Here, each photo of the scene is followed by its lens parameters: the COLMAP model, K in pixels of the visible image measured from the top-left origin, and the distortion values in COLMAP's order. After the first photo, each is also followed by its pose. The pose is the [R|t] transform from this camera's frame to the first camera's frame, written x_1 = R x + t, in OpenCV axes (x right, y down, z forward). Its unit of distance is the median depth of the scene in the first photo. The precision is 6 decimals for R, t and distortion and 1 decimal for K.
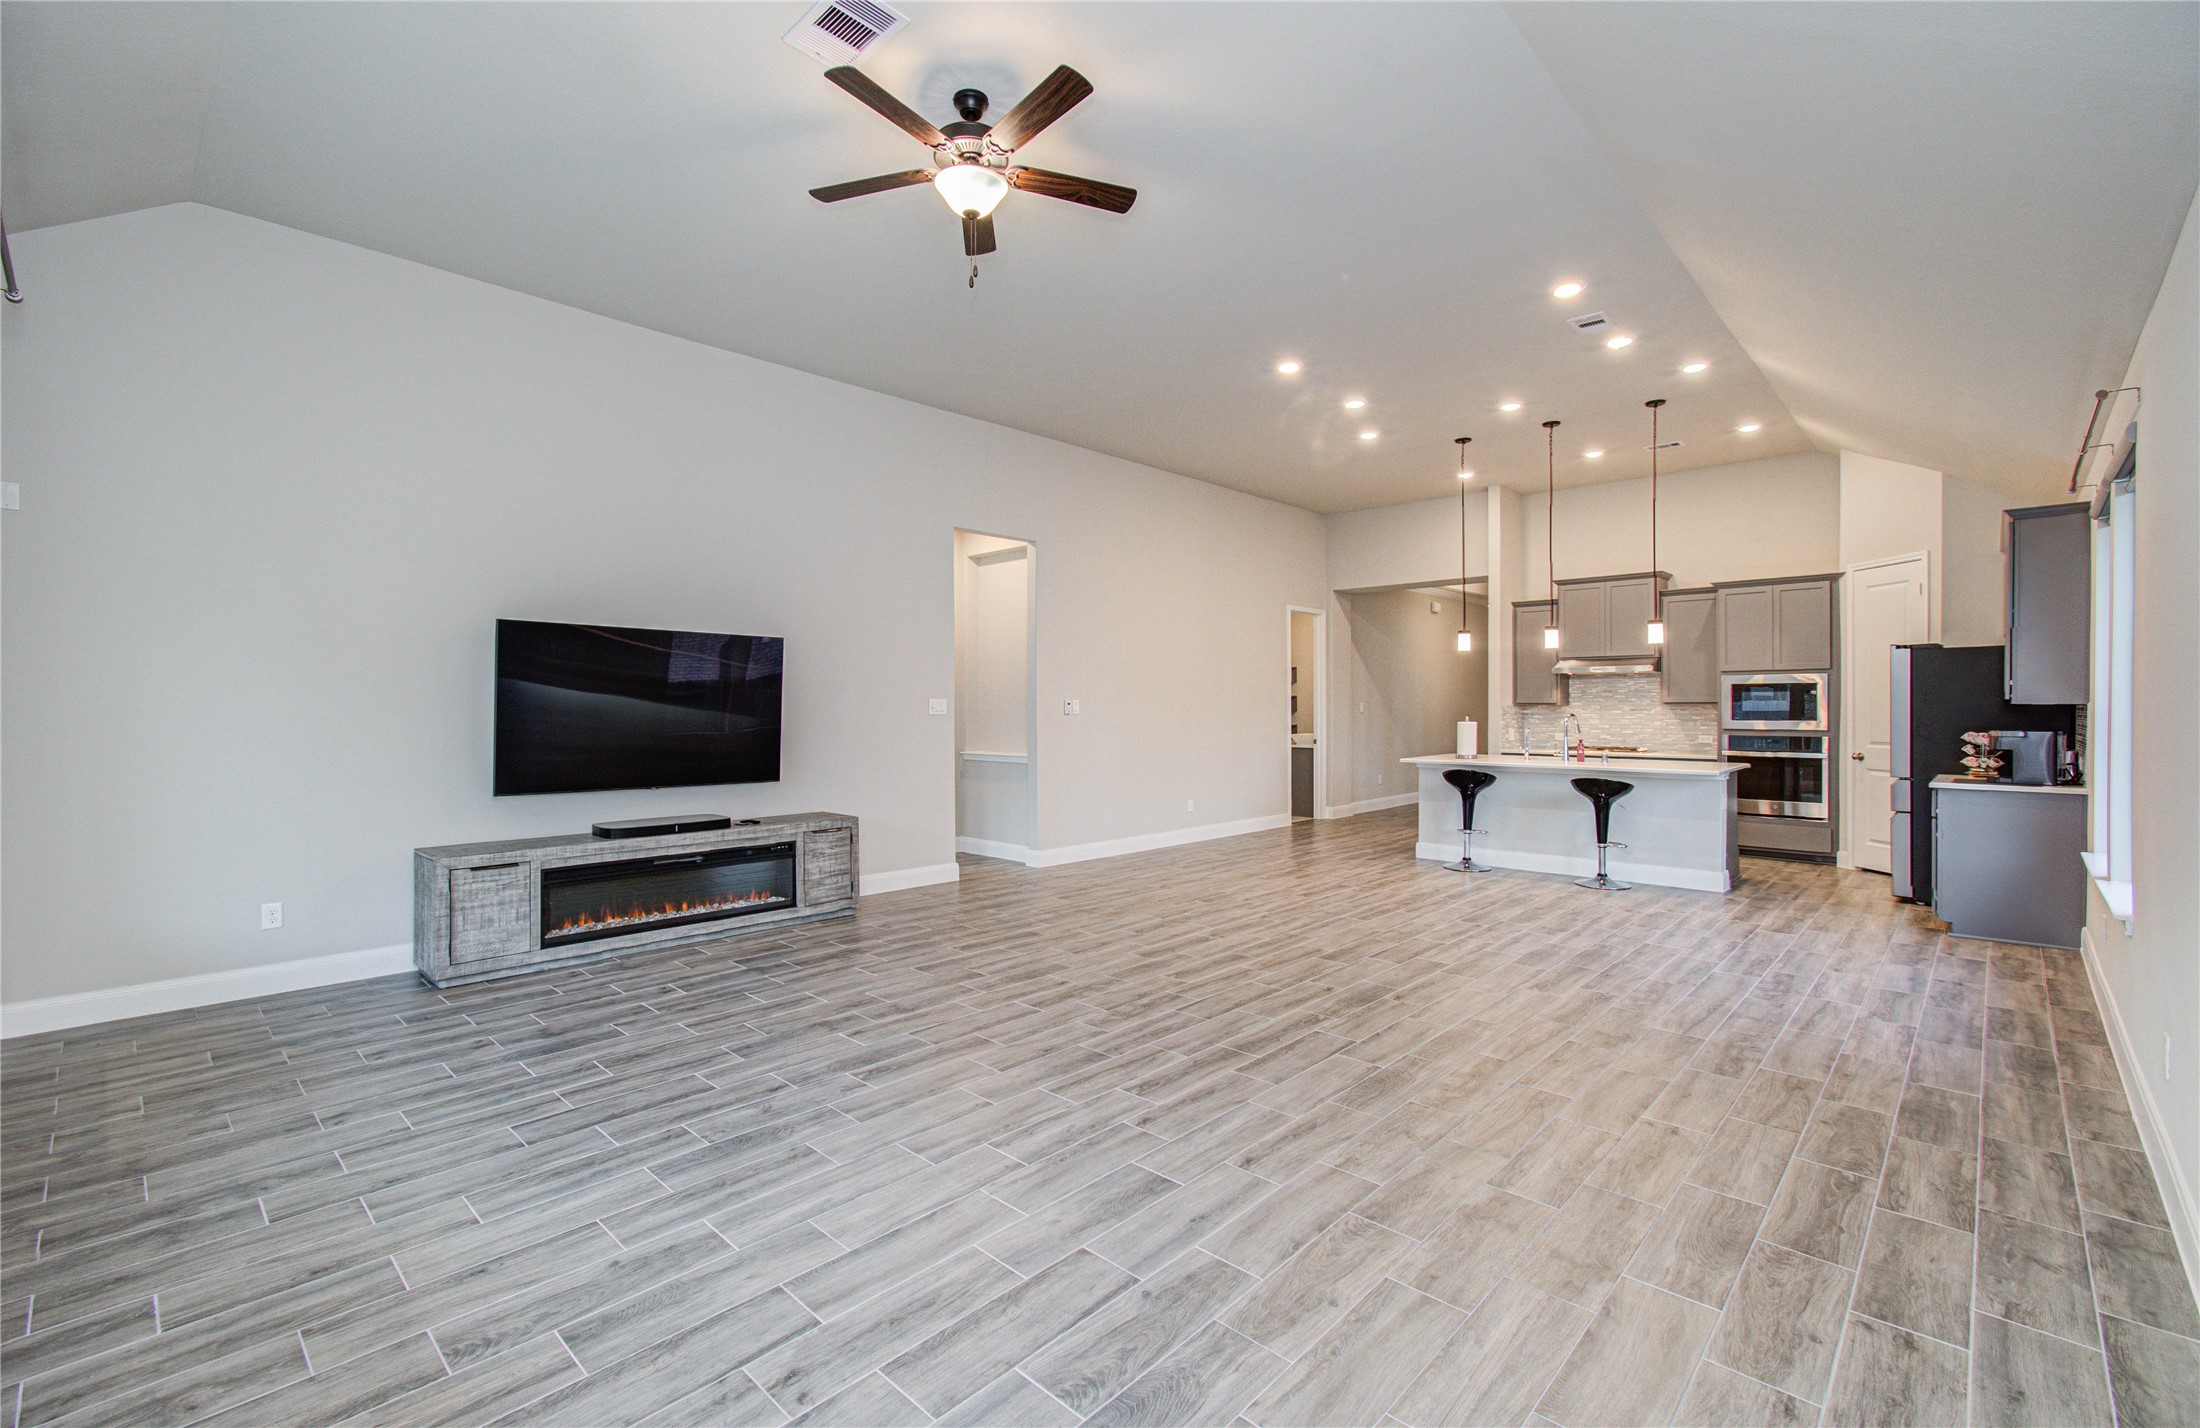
lens RADIAL K [[977.6, 0, 1091.6], [0, 977.6, 705.0], [0, 0, 1]] dist [-0.007937, 0.002188]
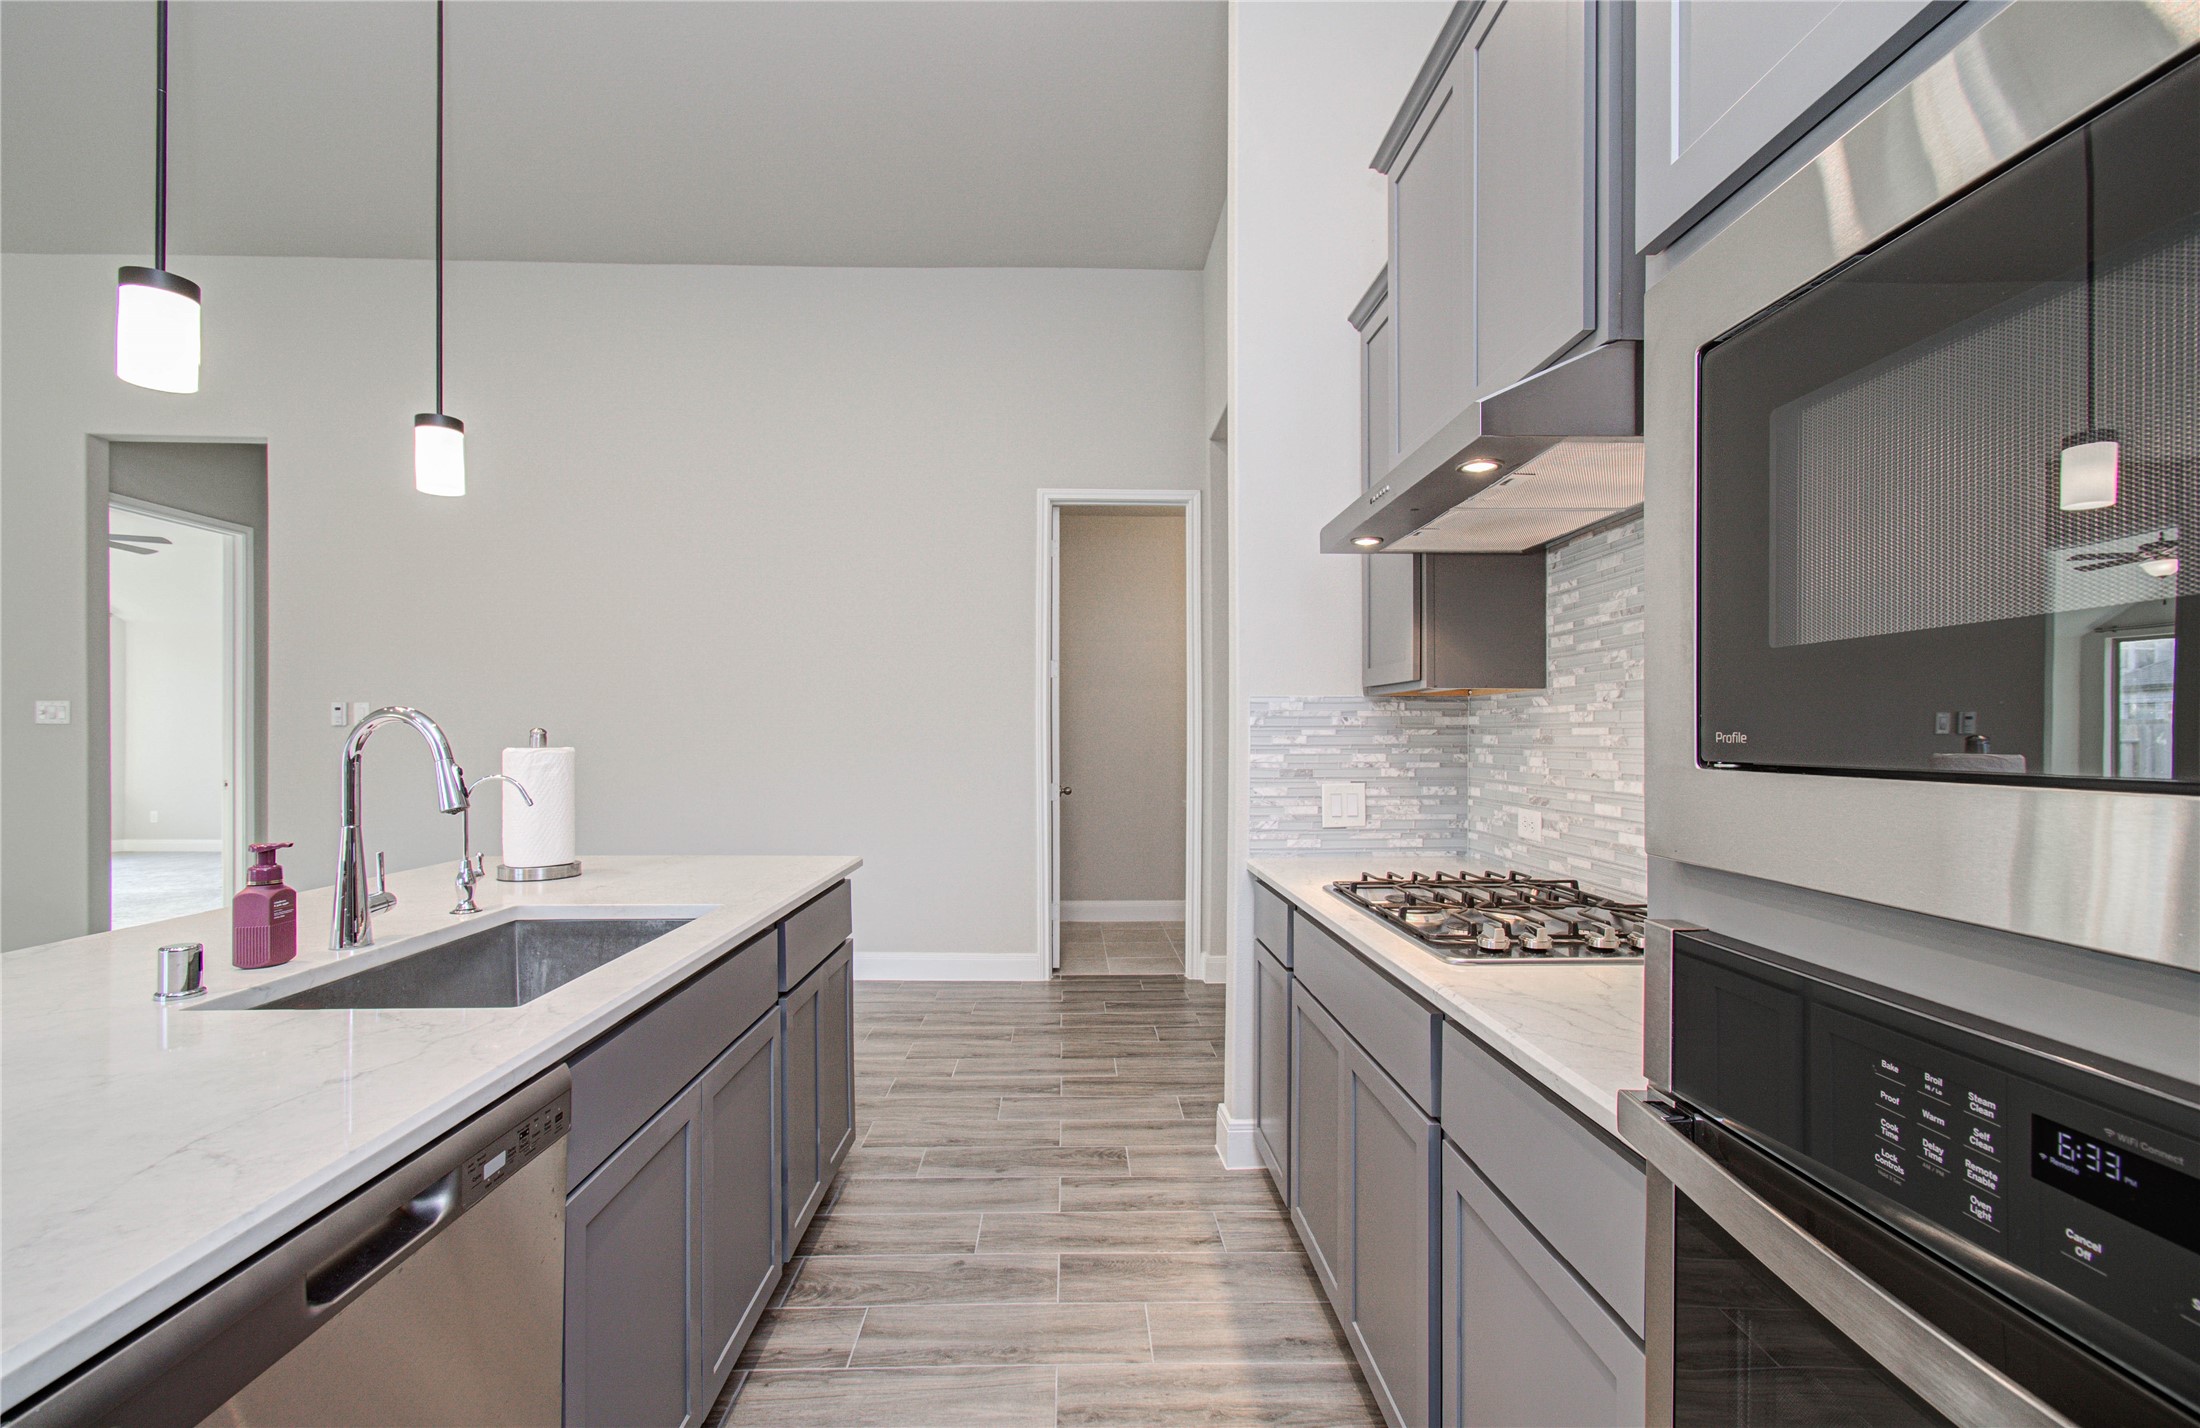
lens RADIAL K [[977.6, 0, 1103.1], [0, 977.6, 718.4], [0, 0, 1]] dist [-0.007937, 0.002188]
pose [[0.683408, -0.010575, -0.729960, 0.685812], [-0.001313, 0.999876, -0.015714, 0.012792], [0.730035, 0.011698, 0.683310, 0.899859]]
